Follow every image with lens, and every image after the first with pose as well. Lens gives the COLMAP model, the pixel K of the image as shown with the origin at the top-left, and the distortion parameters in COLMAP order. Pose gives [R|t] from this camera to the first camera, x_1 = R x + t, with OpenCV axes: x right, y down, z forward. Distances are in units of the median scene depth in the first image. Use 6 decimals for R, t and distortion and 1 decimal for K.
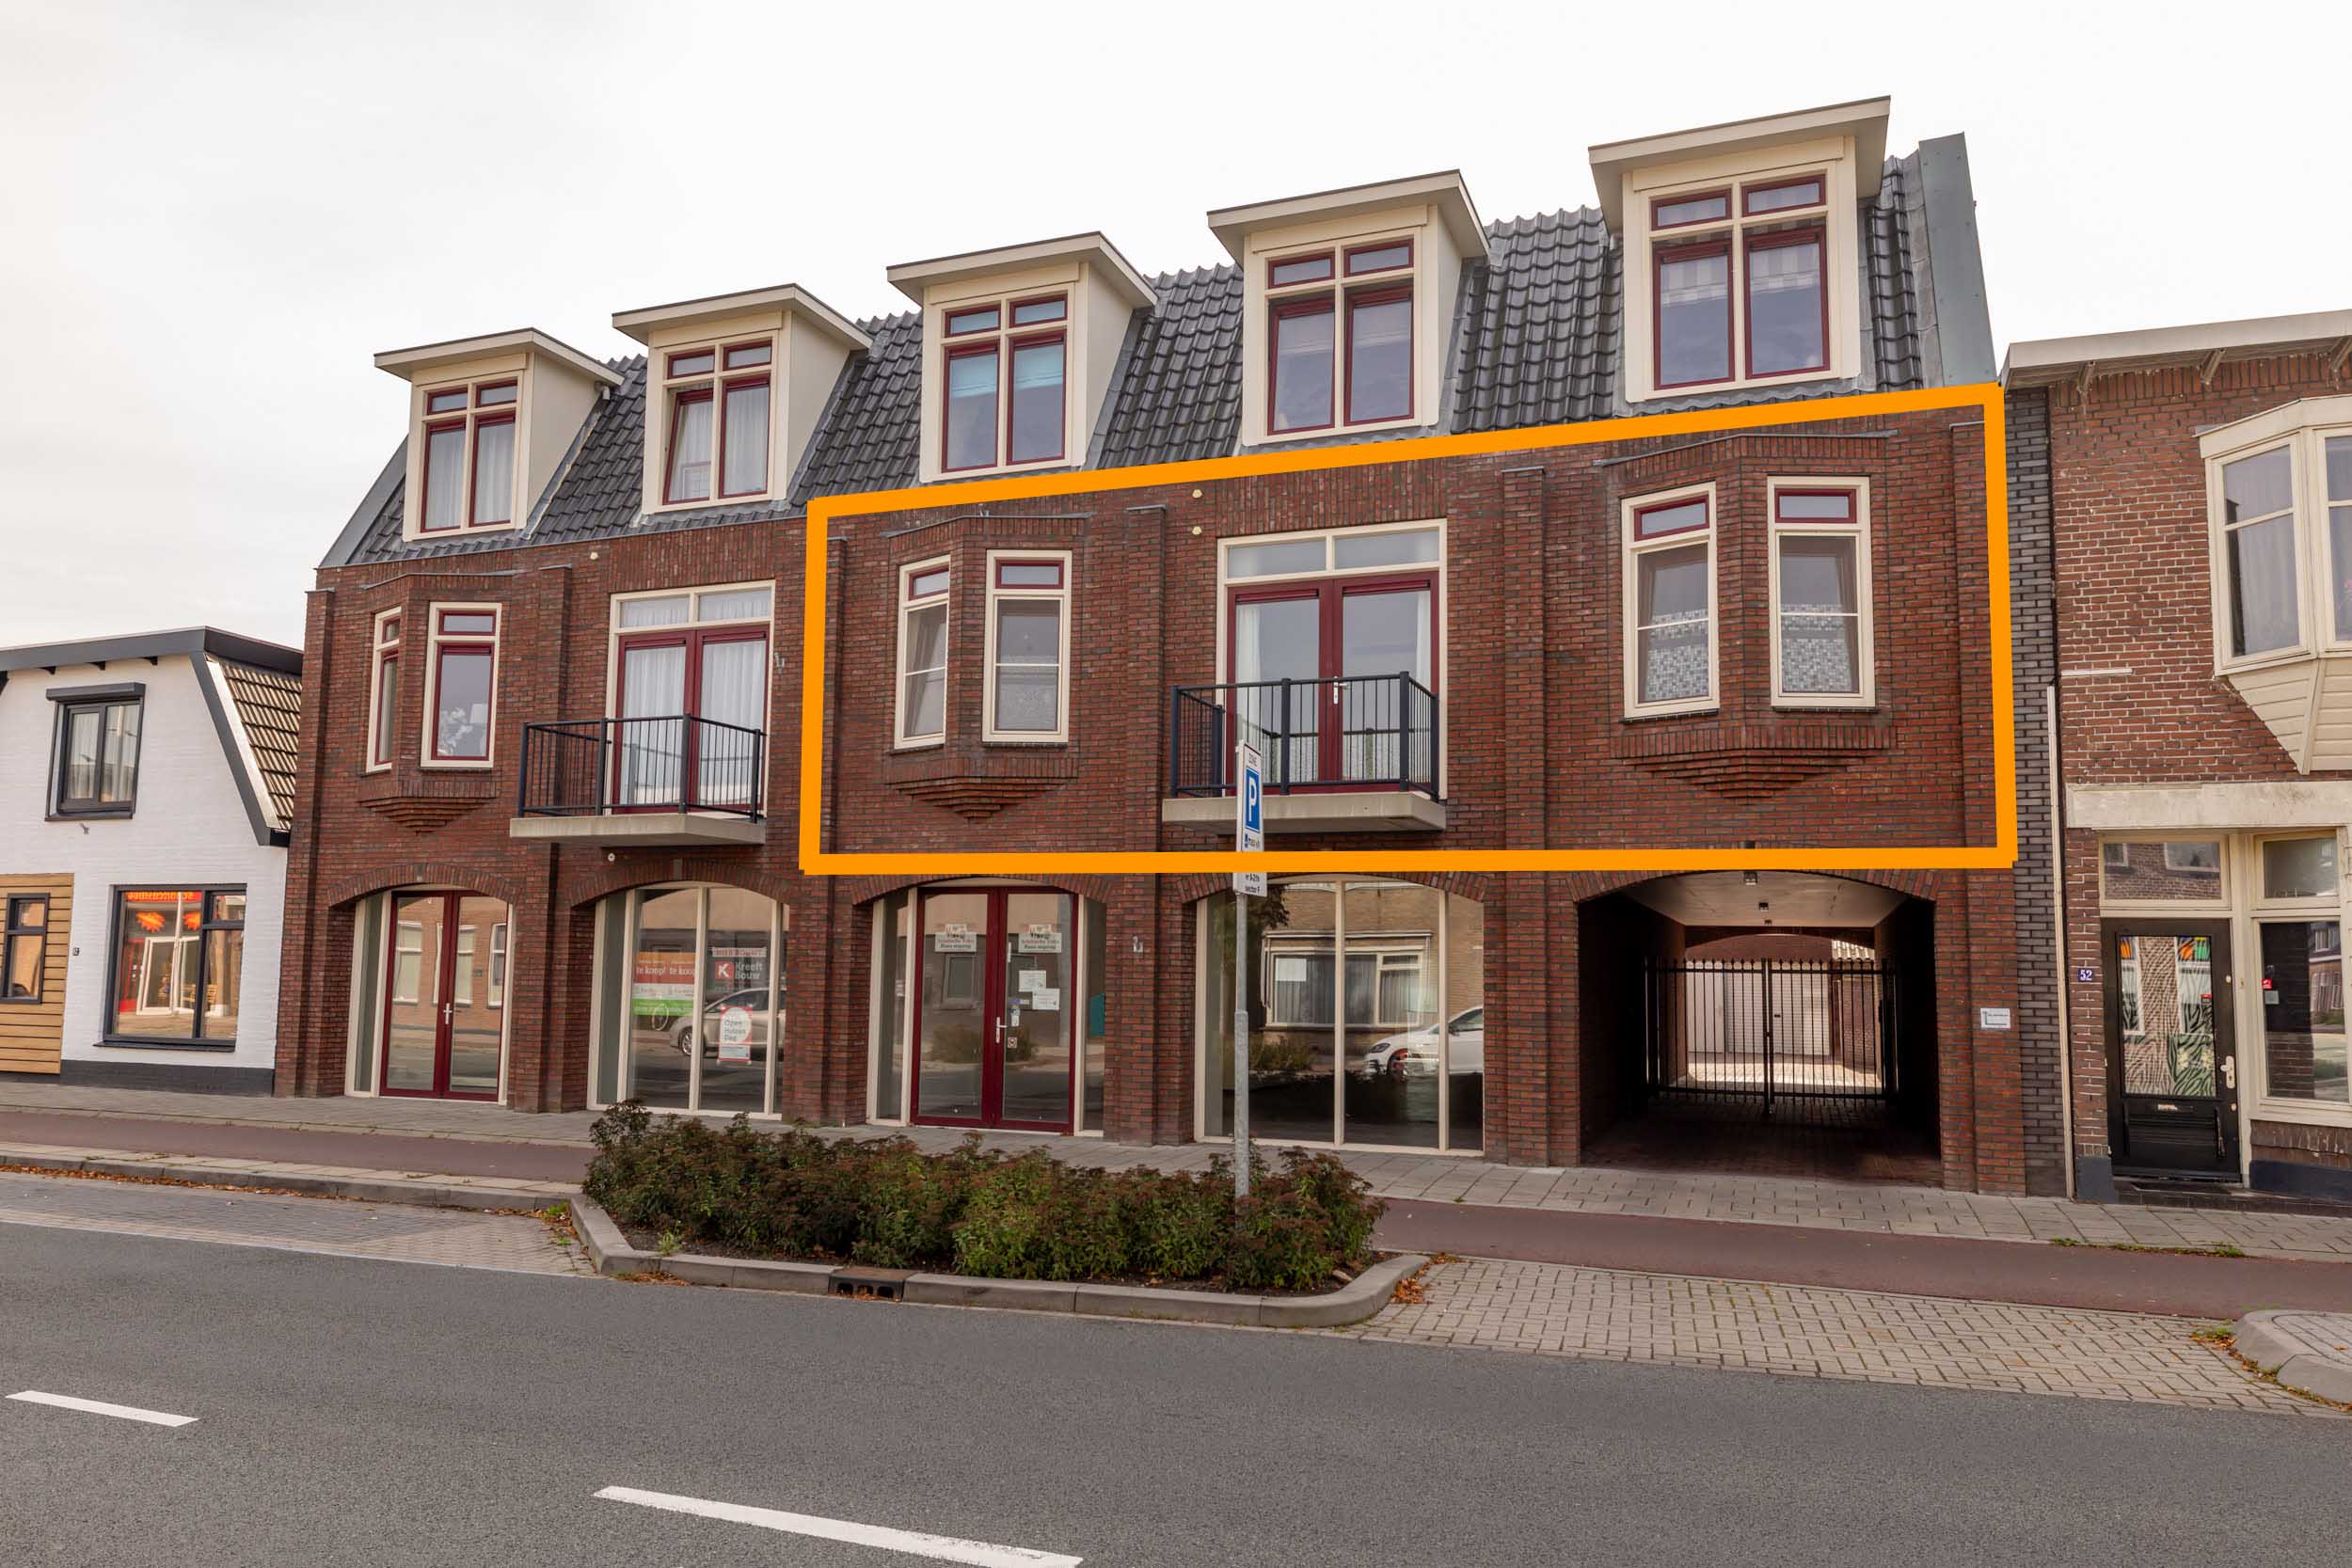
lens RADIAL K [[1639.8, 0, 1176.0], [0, 1639.8, 826.9], [0, 0, 1]] dist [0.008606, -0.000588]
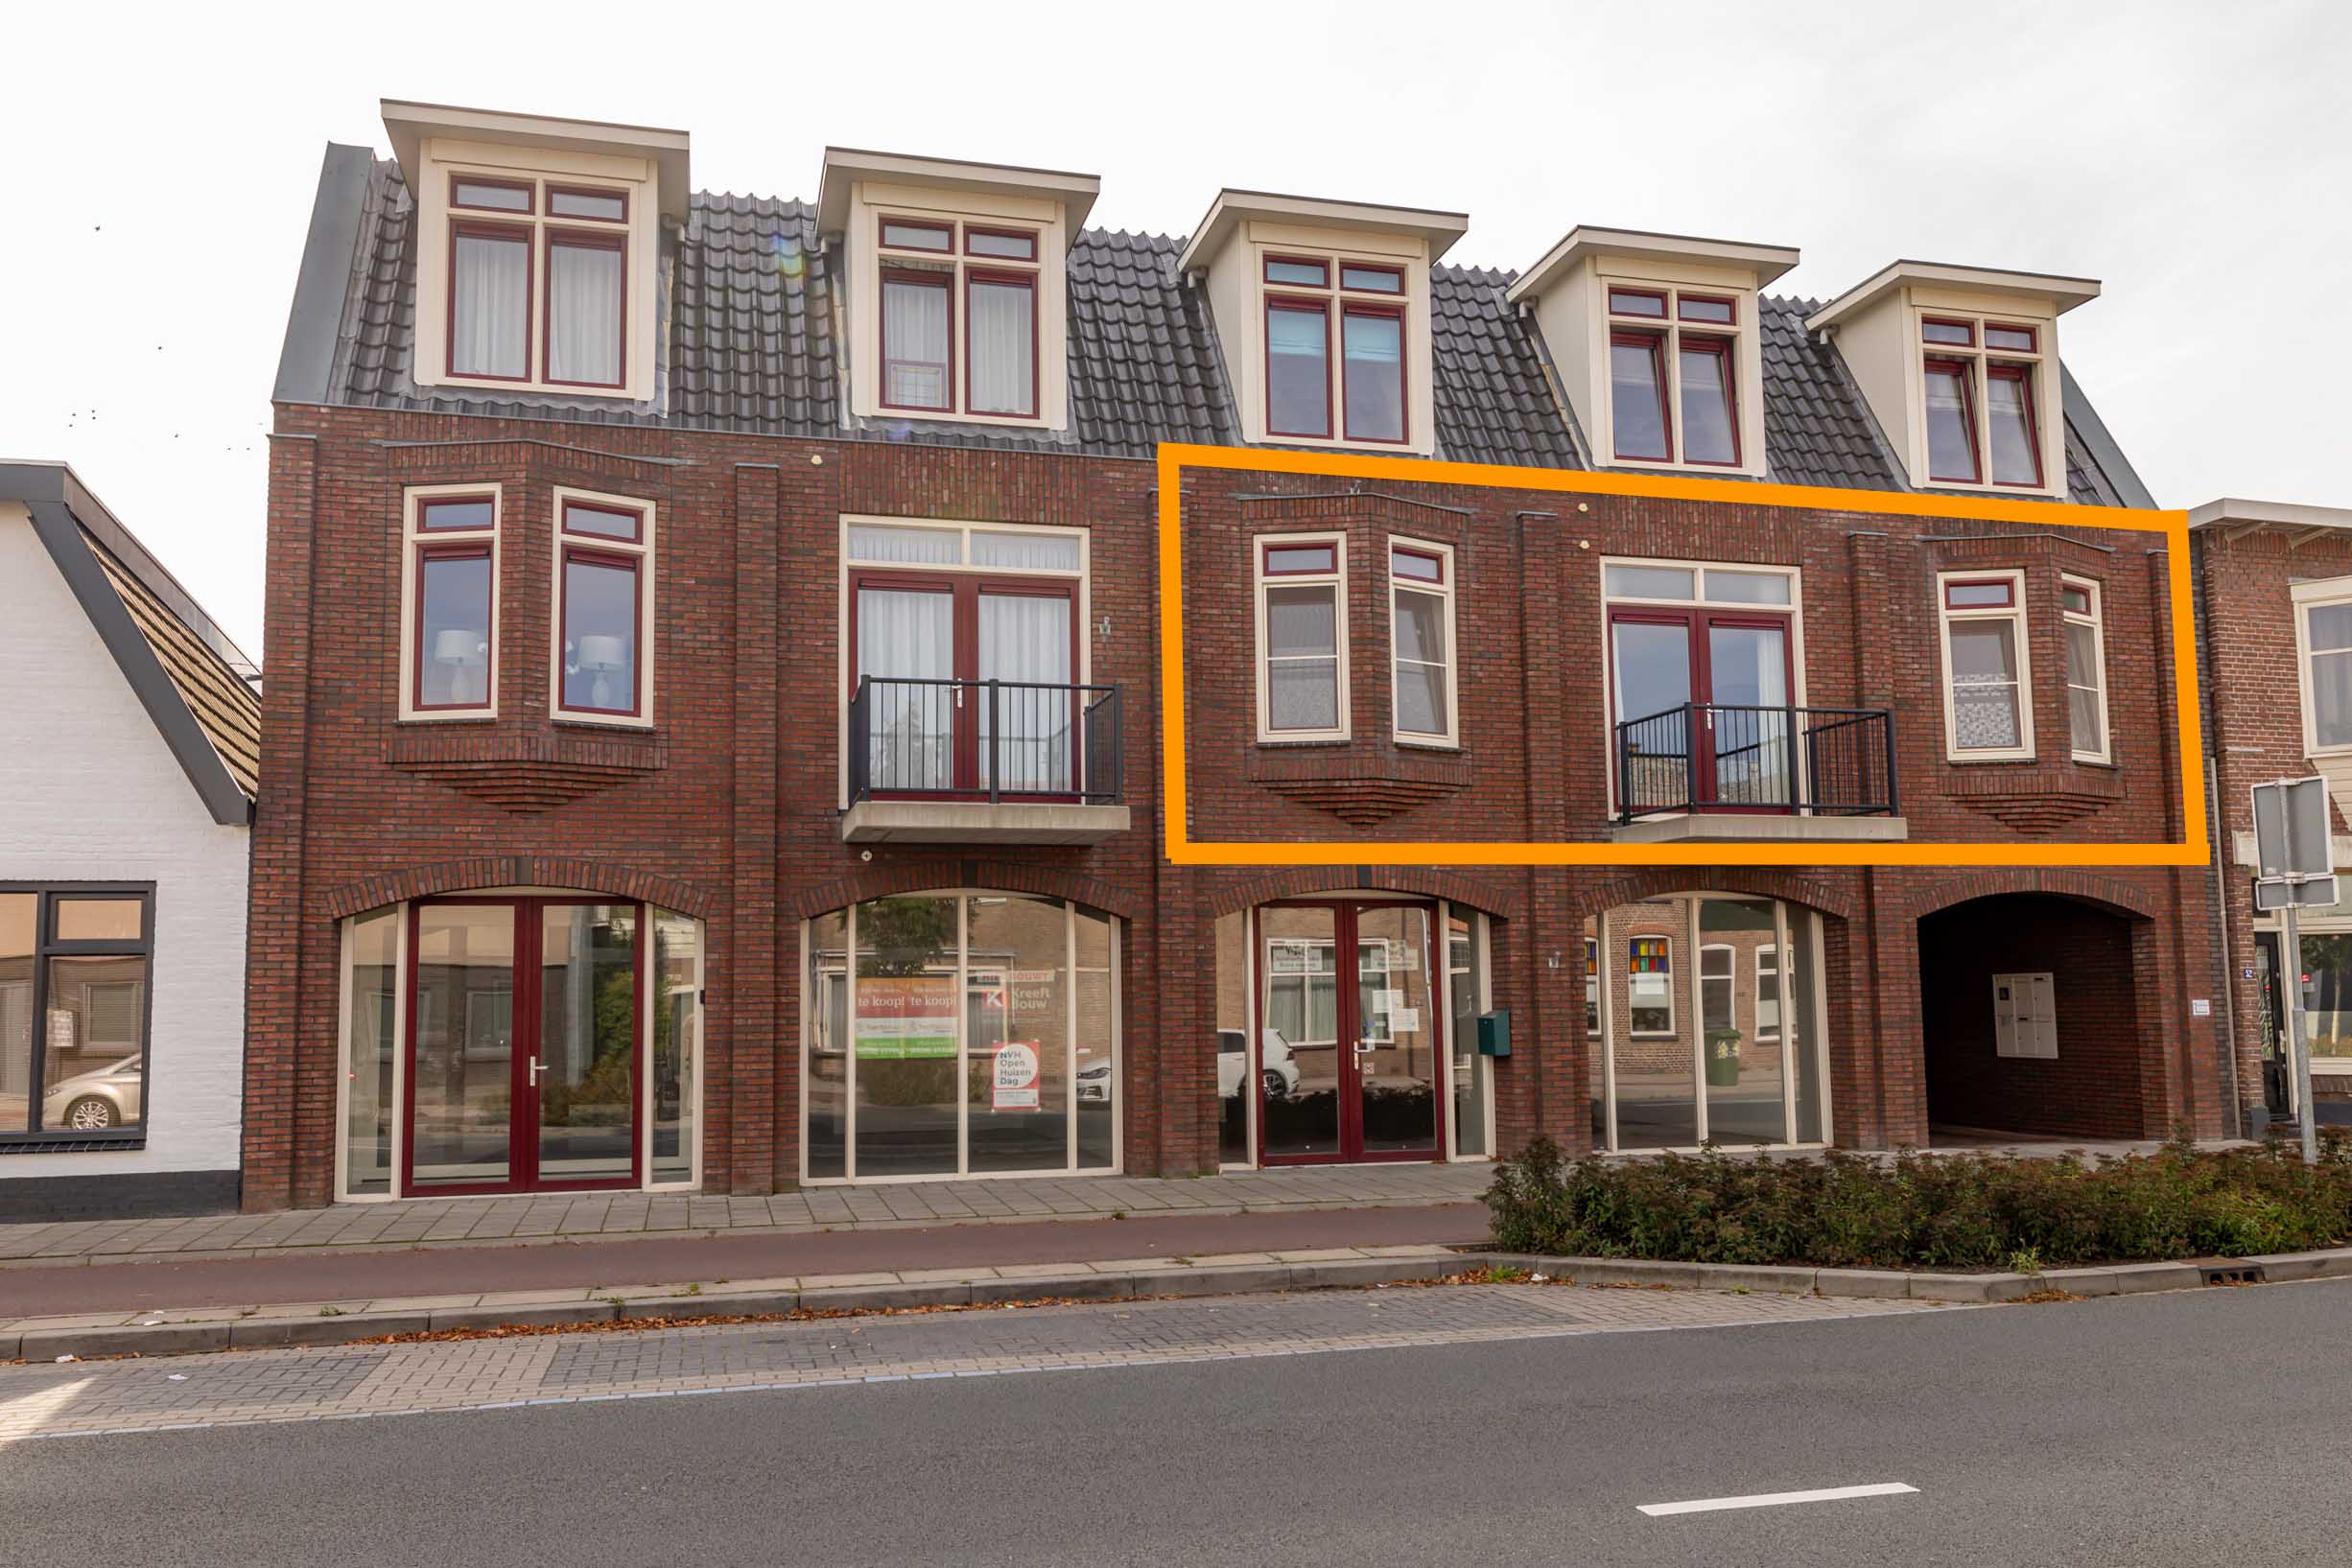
lens RADIAL K [[1675.1, 0, 1179.3], [0, 1675.1, 858.7], [0, 0, 1]] dist [0.007276, -0.001965]
pose [[0.814794, 0.024183, 0.579246, -0.700970], [-0.029923, 0.999552, 0.000360, 0.015587], [-0.578978, -0.017626, 0.815153, 0.280027]]
